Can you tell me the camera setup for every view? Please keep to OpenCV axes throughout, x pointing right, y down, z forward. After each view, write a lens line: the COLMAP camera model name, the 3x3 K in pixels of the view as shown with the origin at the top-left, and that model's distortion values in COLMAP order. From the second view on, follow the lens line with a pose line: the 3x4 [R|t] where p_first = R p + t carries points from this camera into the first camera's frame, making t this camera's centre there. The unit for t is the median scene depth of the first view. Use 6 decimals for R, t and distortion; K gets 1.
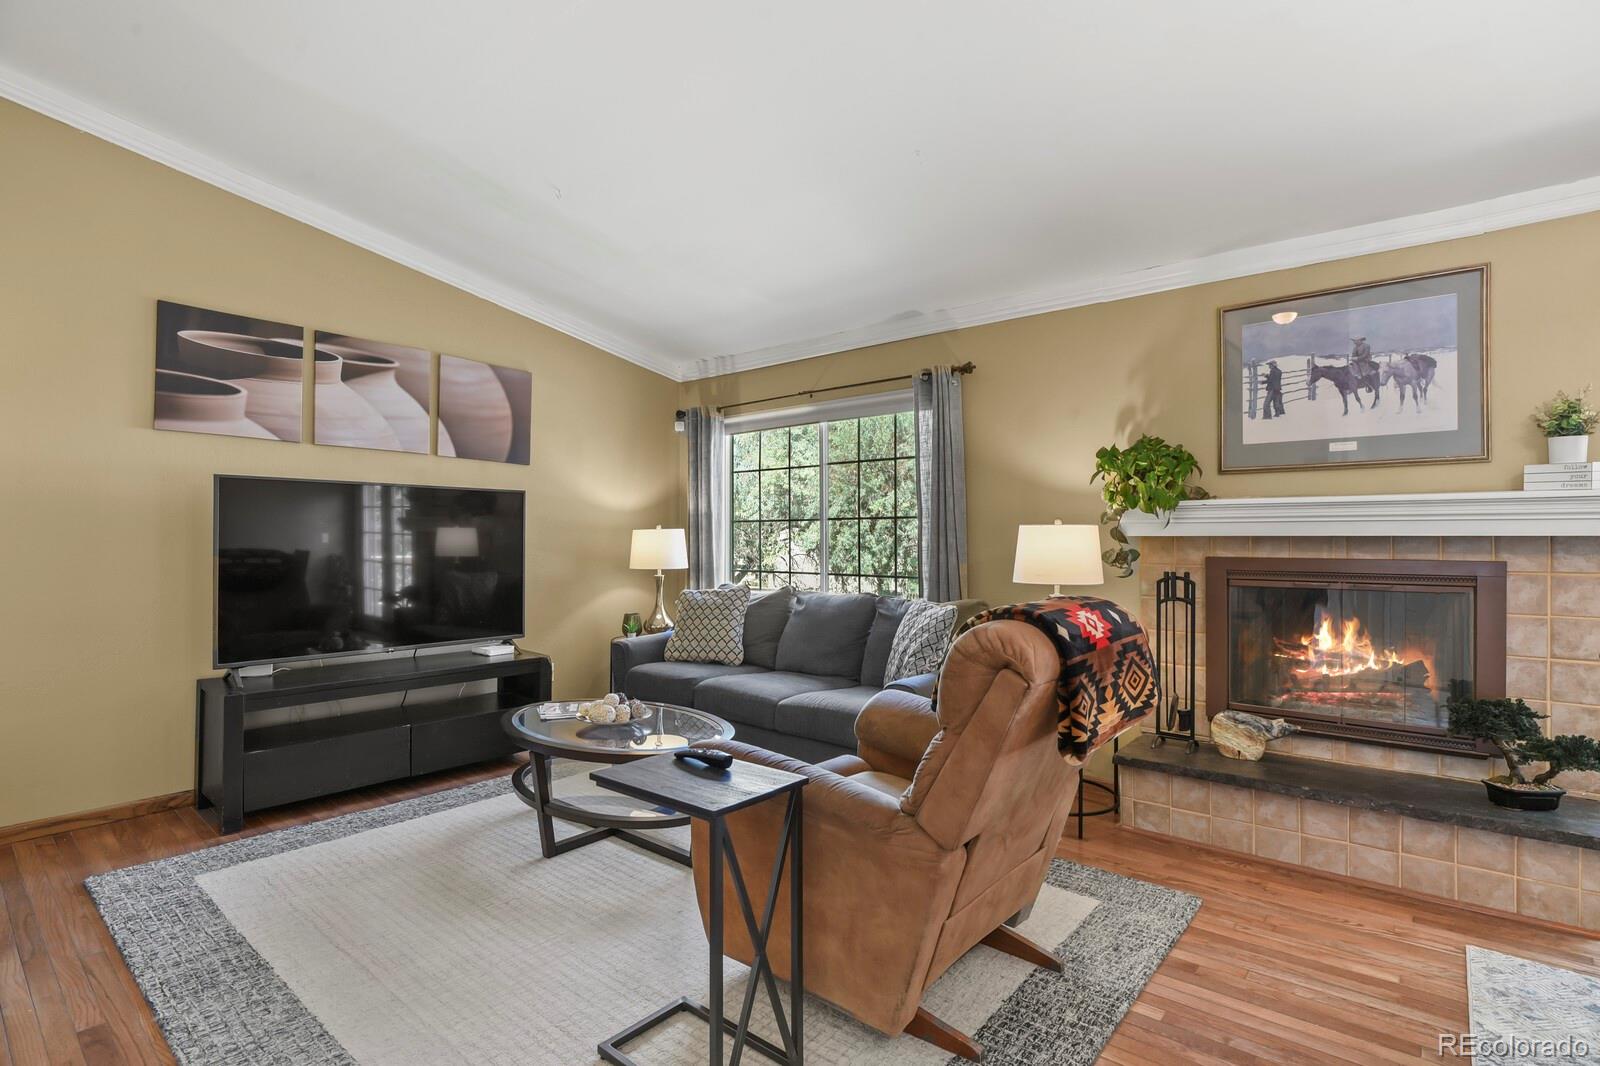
lens RADIAL K [[788.5, 0, 798.3], [0, 788.5, 532.5], [0, 0, 1]] dist [-0.013797, -0.004753]
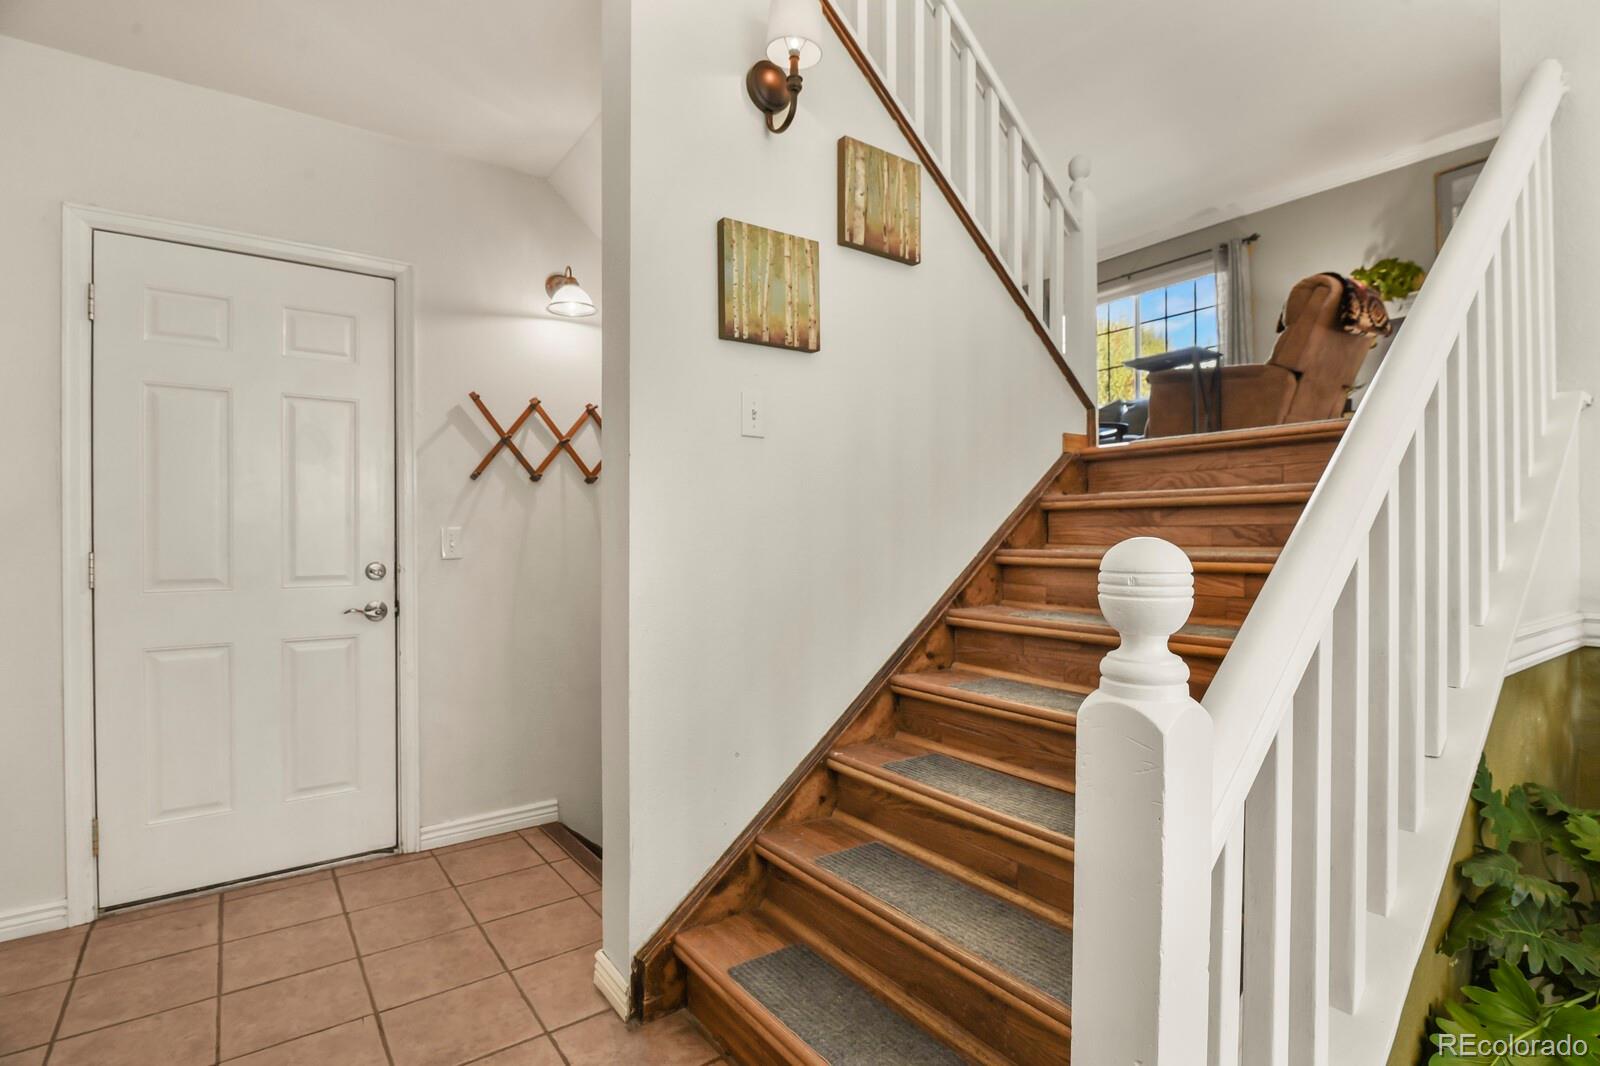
lens RADIAL K [[788.5, 0, 803.0], [0, 788.5, 536.8], [0, 0, 1]] dist [-0.013797, -0.004753]
pose [[0.973263, -0.002190, -0.229683, -0.326443], [0.002591, 0.999996, 0.001444, 0.414221], [0.229679, -0.002001, 0.973264, -0.766040]]
